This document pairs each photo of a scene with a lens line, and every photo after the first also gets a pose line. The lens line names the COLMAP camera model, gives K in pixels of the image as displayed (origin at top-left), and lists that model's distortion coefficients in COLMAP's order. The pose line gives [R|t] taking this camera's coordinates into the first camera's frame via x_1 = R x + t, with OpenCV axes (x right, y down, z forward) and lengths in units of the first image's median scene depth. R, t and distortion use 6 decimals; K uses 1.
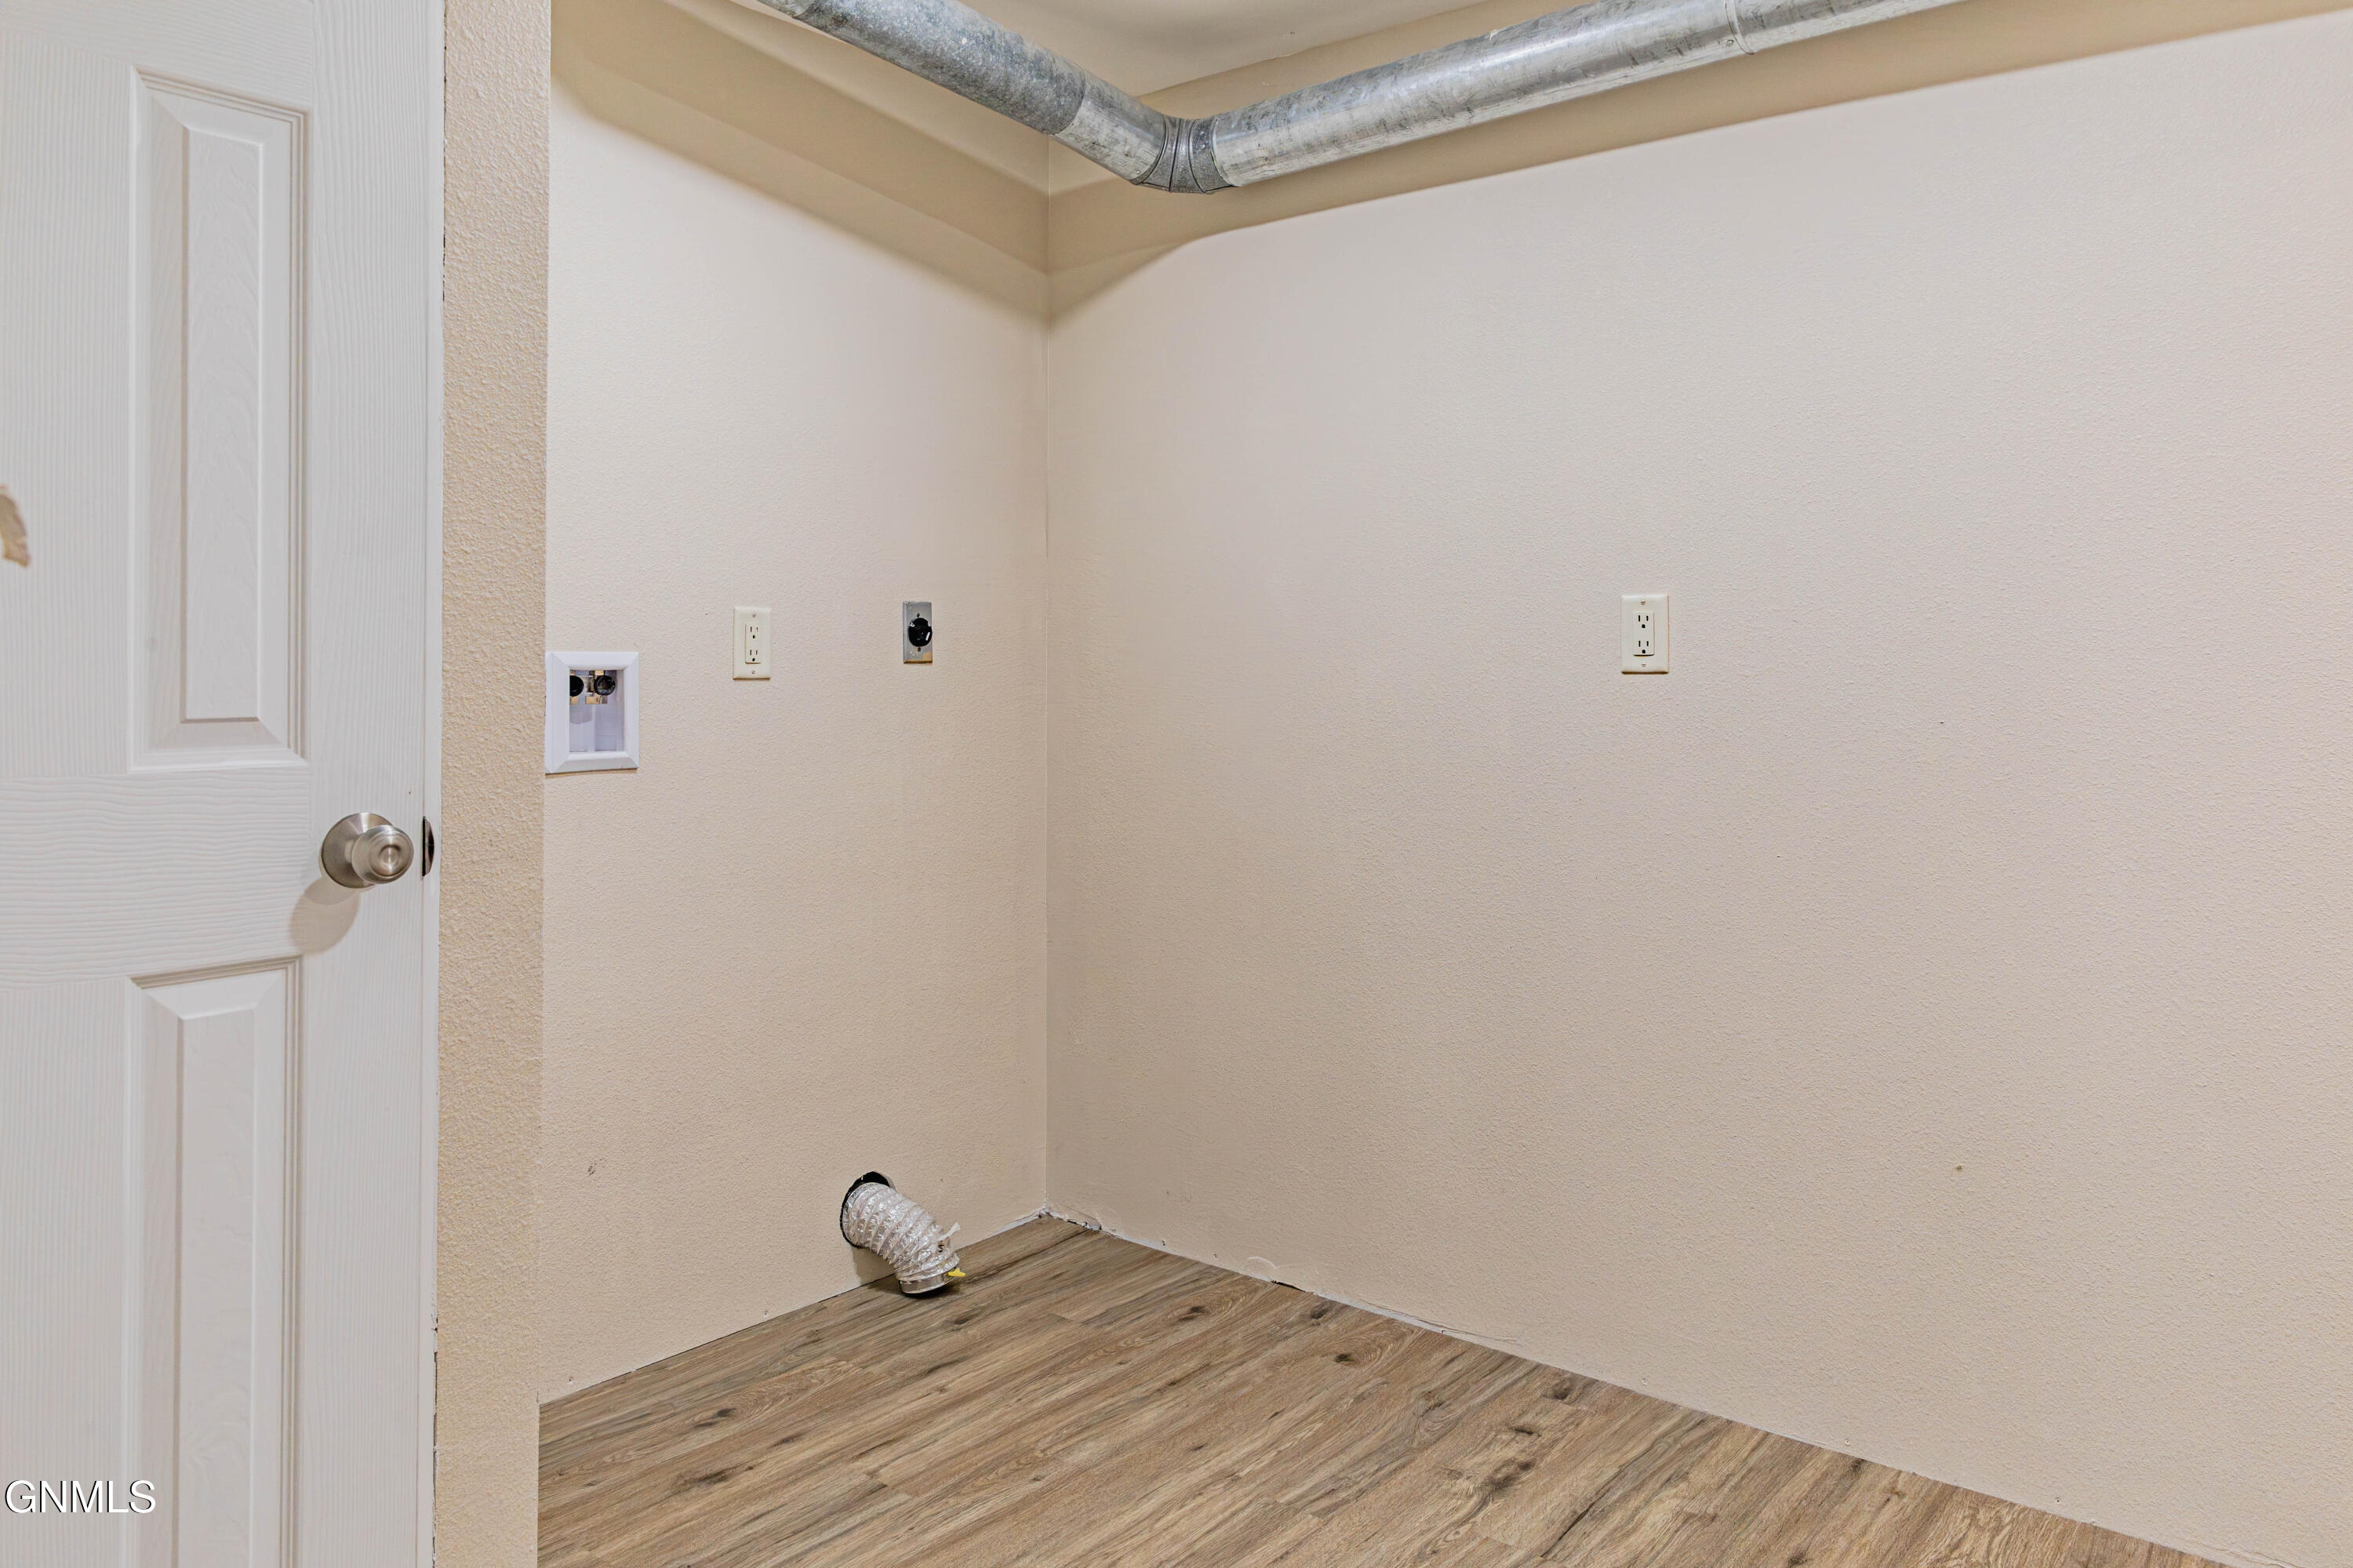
lens RADIAL K [[1647.8, 0, 1170.3], [0, 1647.8, 676.9], [0, 0, 1]] dist [0.011134, -0.001838]
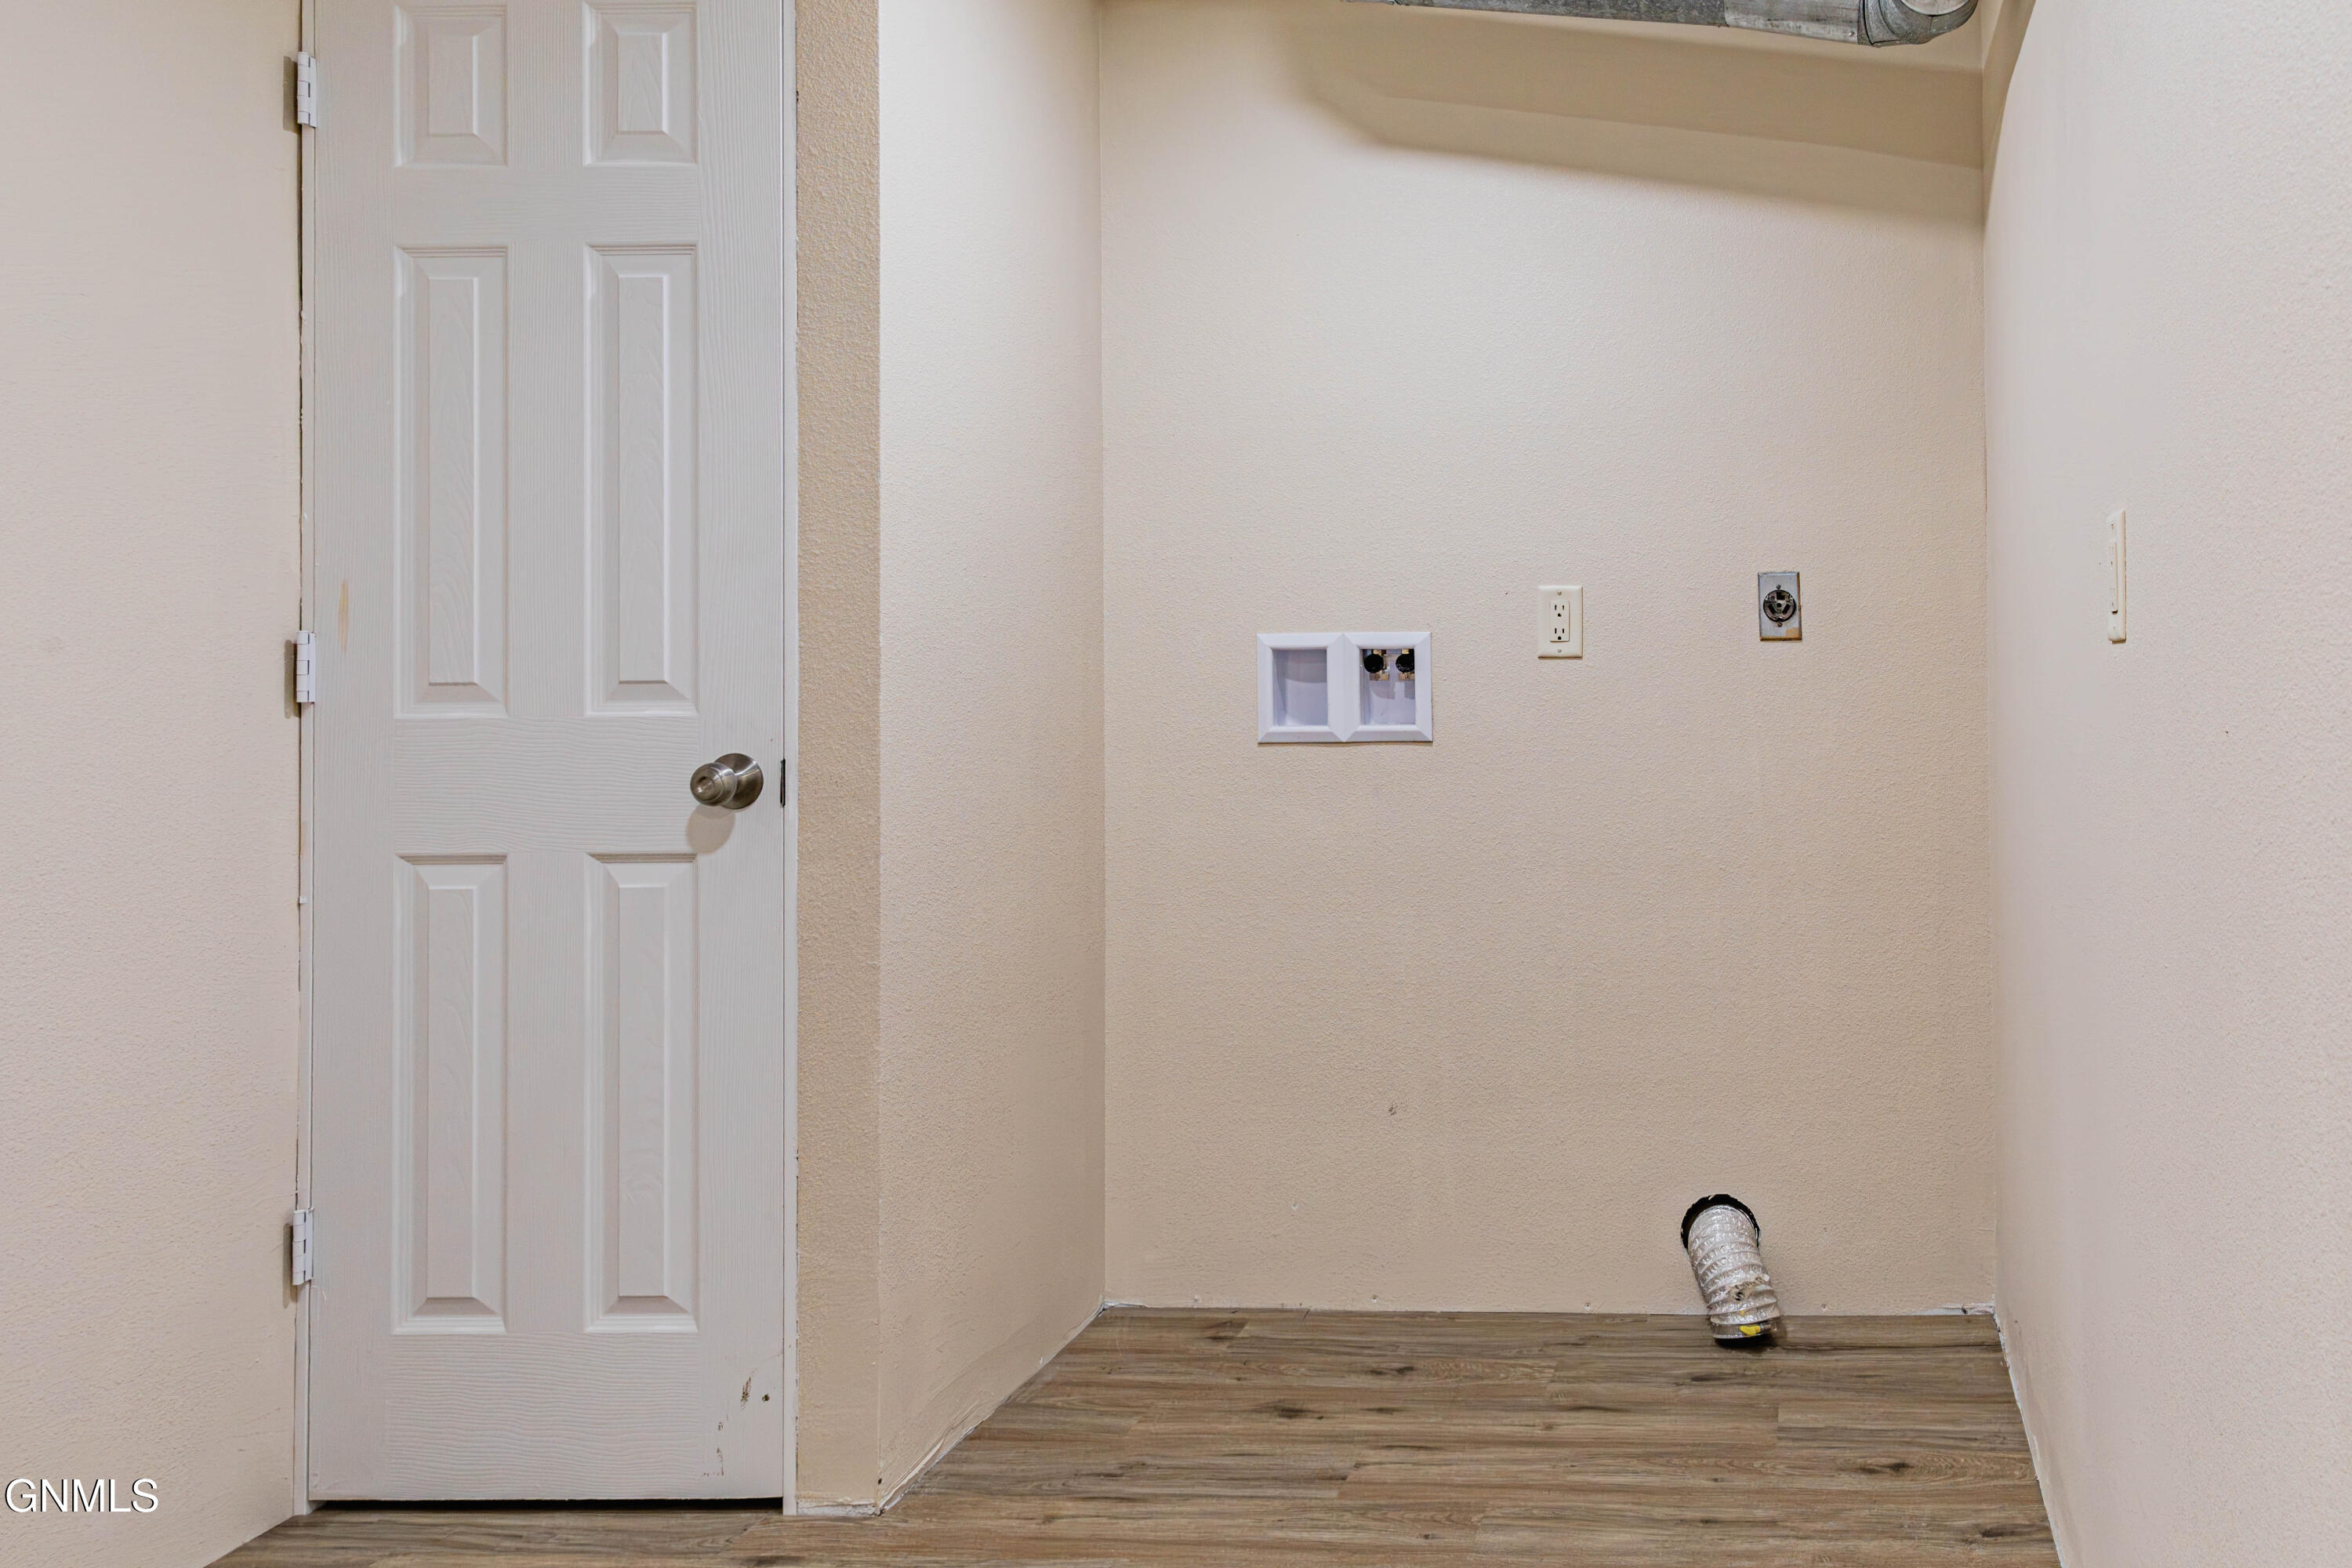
lens RADIAL K [[1553.8, 0, 1176.6], [0, 1553.8, 637.1], [0, 0, 1]] dist [0.002025, -0.000629]
pose [[0.607297, -0.009976, -0.794412, 0.462535], [-0.001612, 0.999904, -0.013790, 0.002978], [0.794473, 0.009655, 0.607223, 0.326742]]
